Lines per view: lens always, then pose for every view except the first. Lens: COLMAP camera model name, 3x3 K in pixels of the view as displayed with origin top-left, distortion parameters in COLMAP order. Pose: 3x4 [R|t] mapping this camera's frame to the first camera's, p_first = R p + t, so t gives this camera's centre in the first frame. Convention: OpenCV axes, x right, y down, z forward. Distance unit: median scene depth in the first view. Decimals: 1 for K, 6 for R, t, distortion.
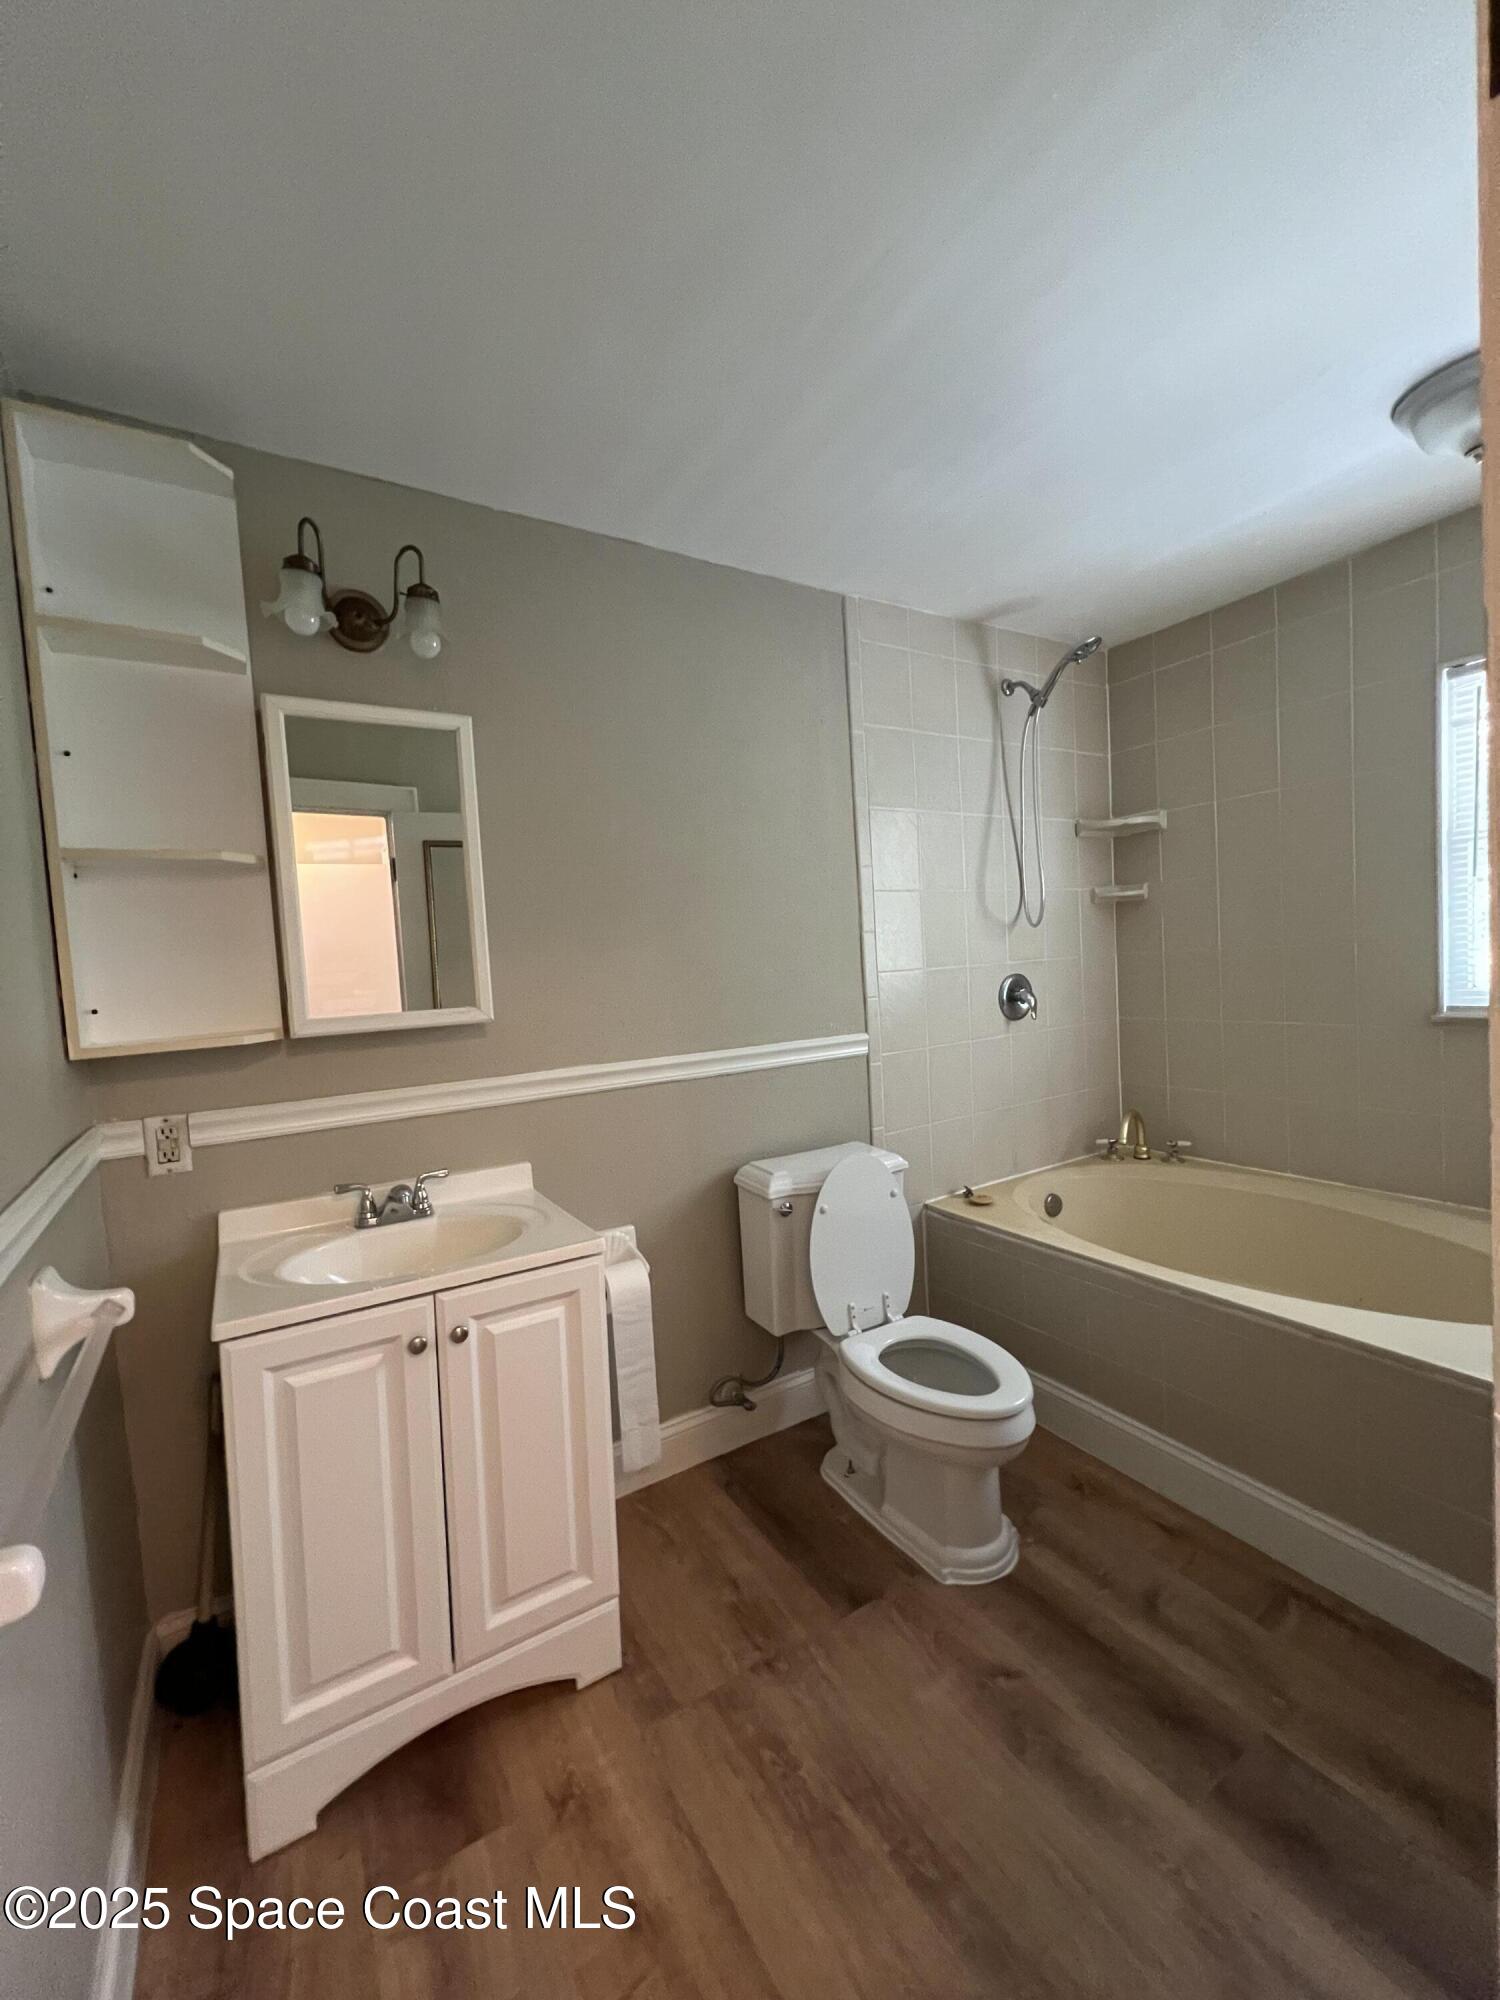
lens RADIAL K [[798.8, 0, 747.0], [0, 798.8, 1000.0], [0, 0, 1]] dist [-0.000019, -0.000593]
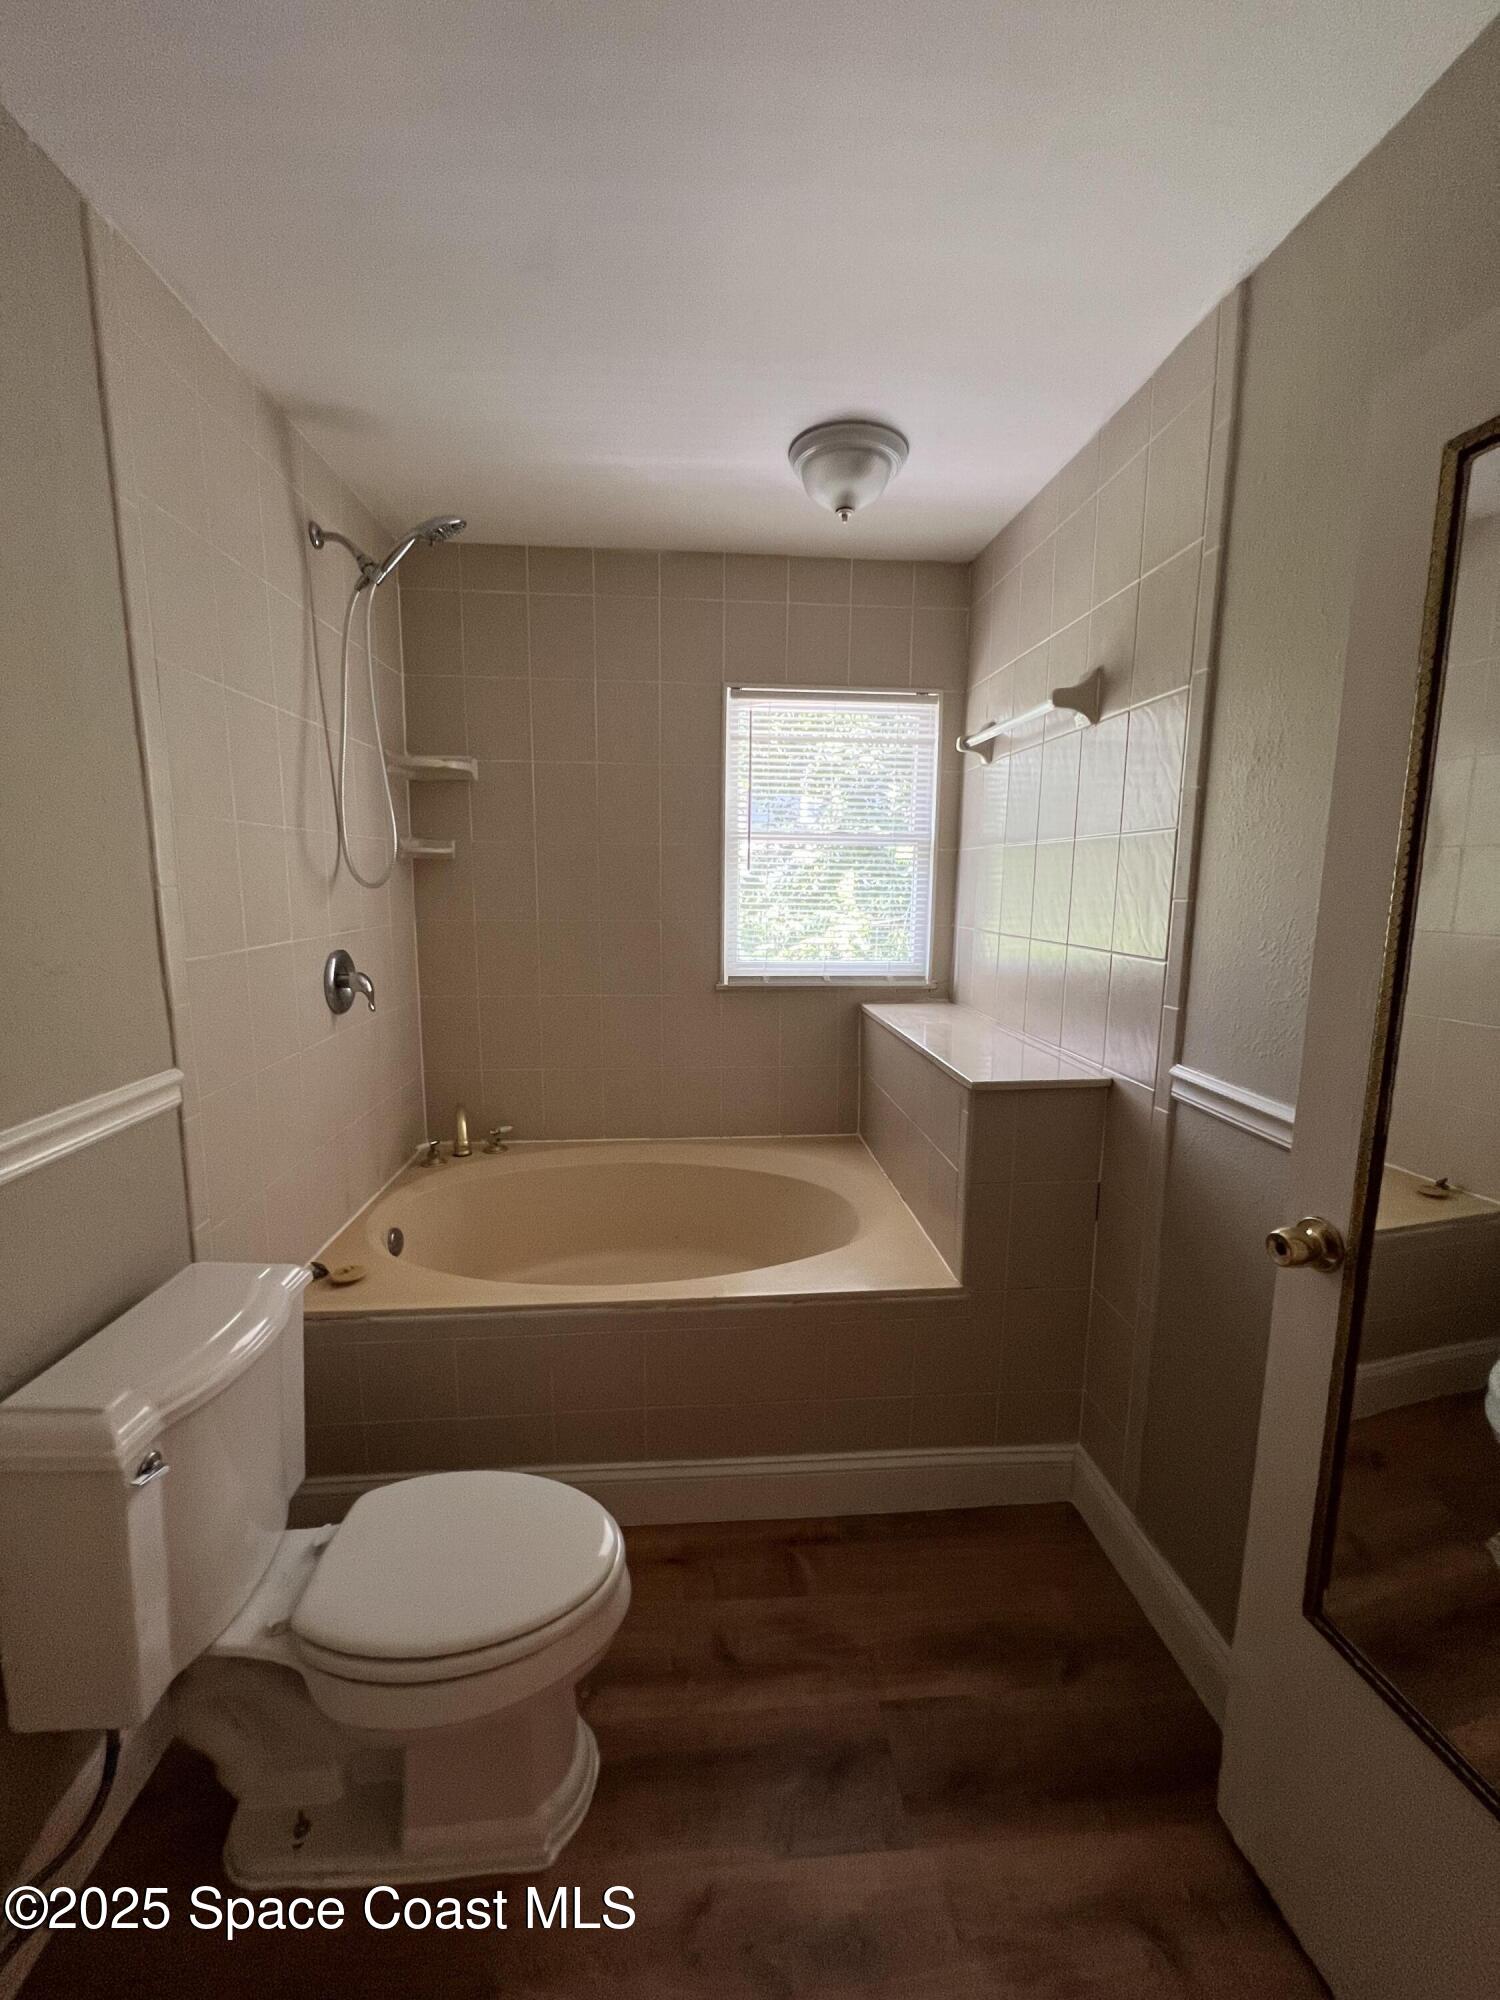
lens RADIAL K [[798.8, 0, 747.0], [0, 798.8, 1000.0], [0, 0, 1]] dist [-0.000019, -0.000593]
pose [[0.458994, -0.074898, 0.885277, -0.153778], [0.011522, 0.996858, 0.078365, -0.044703], [-0.888365, -0.025769, 0.458415, 0.371105]]
